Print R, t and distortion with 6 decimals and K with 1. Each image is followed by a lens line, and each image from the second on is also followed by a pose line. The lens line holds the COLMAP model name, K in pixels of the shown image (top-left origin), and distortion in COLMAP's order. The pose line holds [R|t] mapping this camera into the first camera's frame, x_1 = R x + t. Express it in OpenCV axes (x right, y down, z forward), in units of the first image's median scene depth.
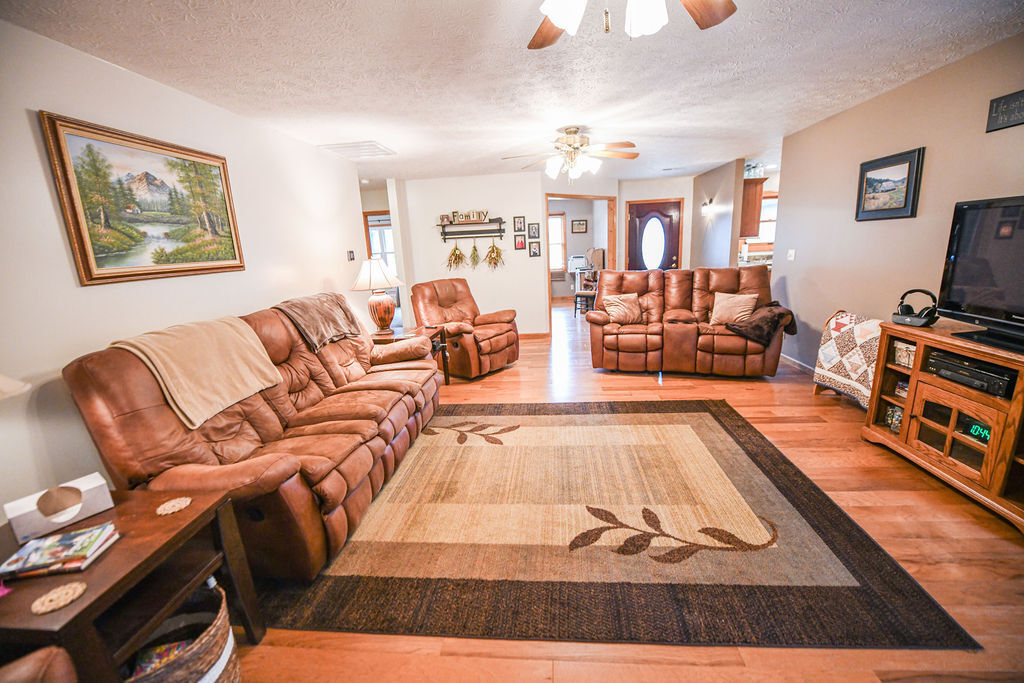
lens RADIAL K [[408.0, 0, 511.0], [0, 408.0, 342.8], [0, 0, 1]] dist [-0.015894, -0.002479]
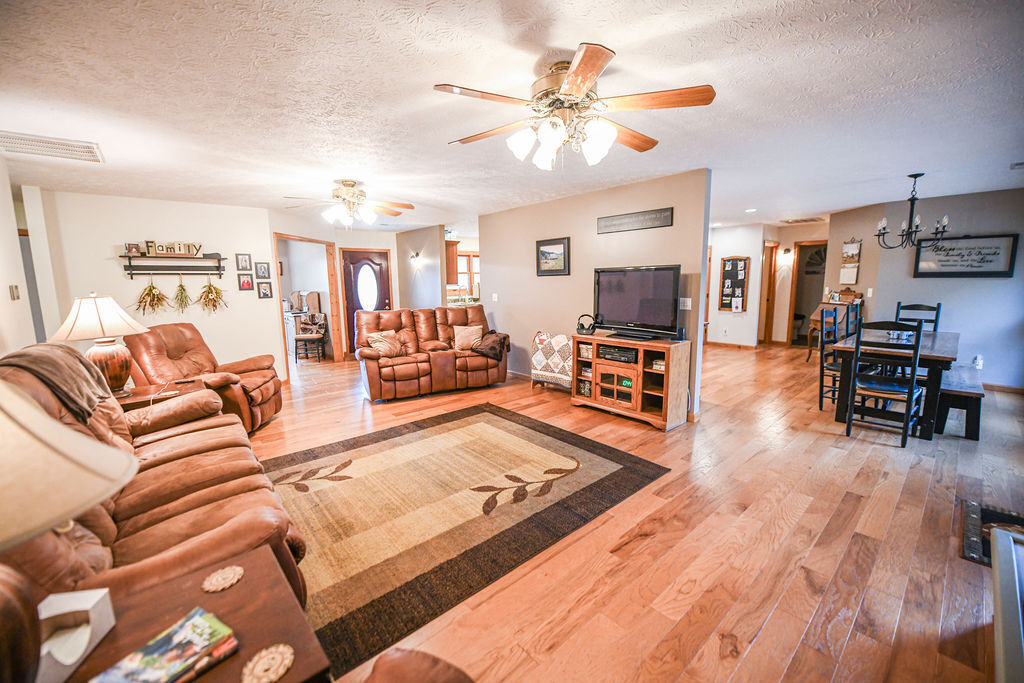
lens RADIAL K [[408.0, 0, 513.2], [0, 408.0, 343.2], [0, 0, 1]] dist [-0.015894, -0.002479]
pose [[0.689056, -0.068107, 0.721500, -0.440698], [0.147499, 0.987916, -0.047611, 0.027462], [-0.709539, 0.139227, 0.690775, -0.018389]]
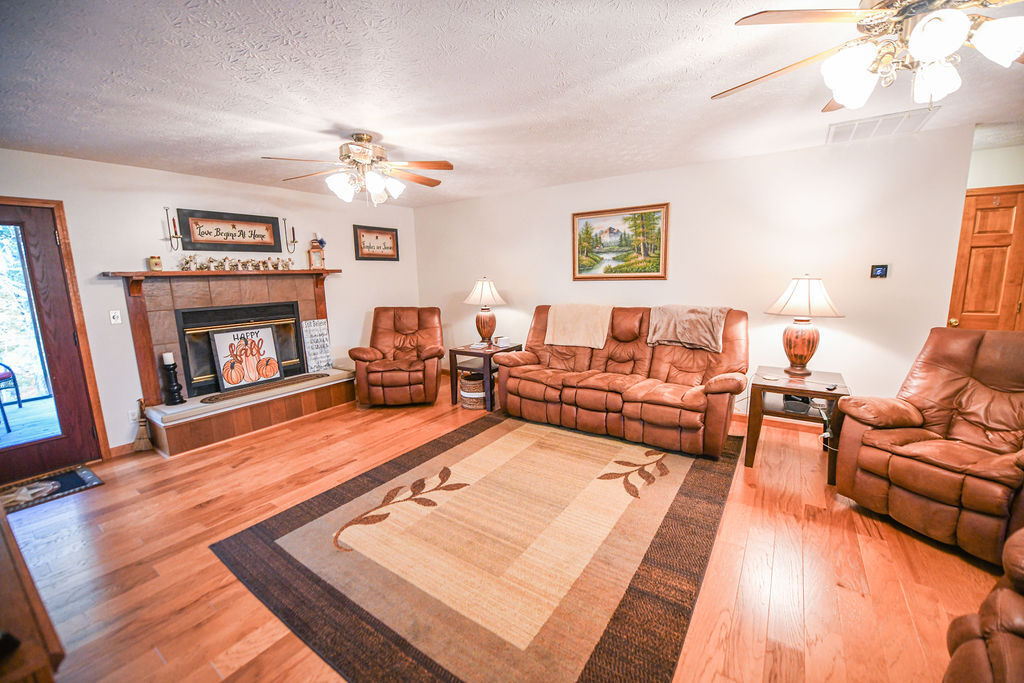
lens RADIAL K [[408.0, 0, 517.0], [0, 408.0, 343.2], [0, 0, 1]] dist [-0.015894, -0.002479]
pose [[-0.477493, 0.208959, -0.853426, 0.814005], [-0.158388, 0.934926, 0.317533, -0.320746], [0.864241, 0.286793, -0.413324, 1.124096]]
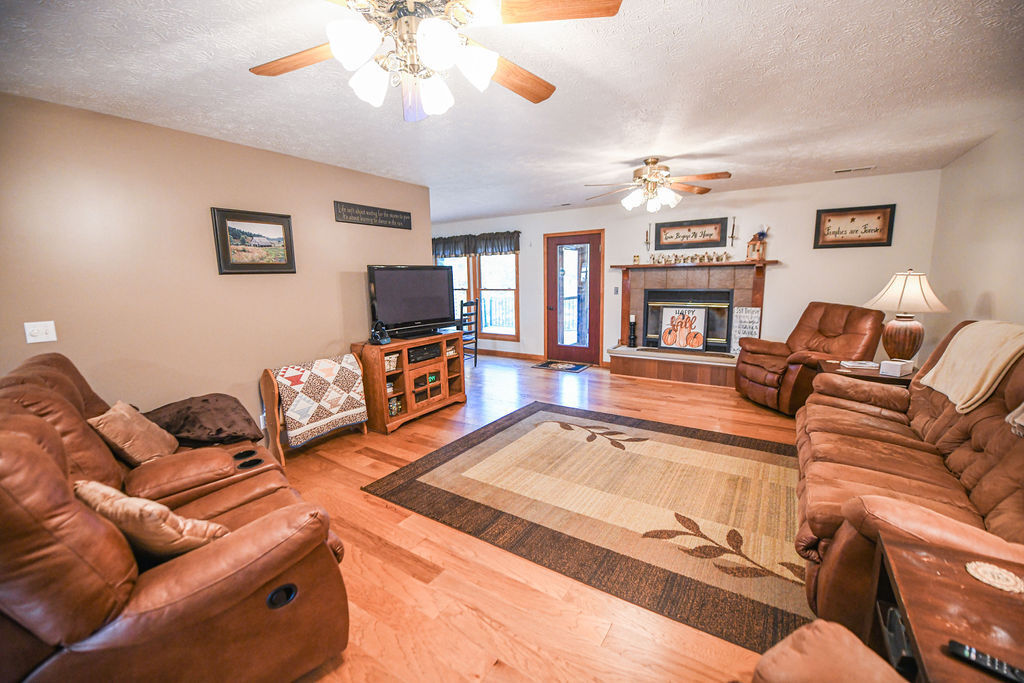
lens RADIAL K [[408.0, 0, 512.3], [0, 408.0, 344.1], [0, 0, 1]] dist [-0.015894, -0.002479]
pose [[-0.881001, -0.006894, 0.473065, -0.112182], [0.173968, 0.925122, 0.337468, -0.384217], [-0.439969, 0.379608, -0.813834, 1.646776]]
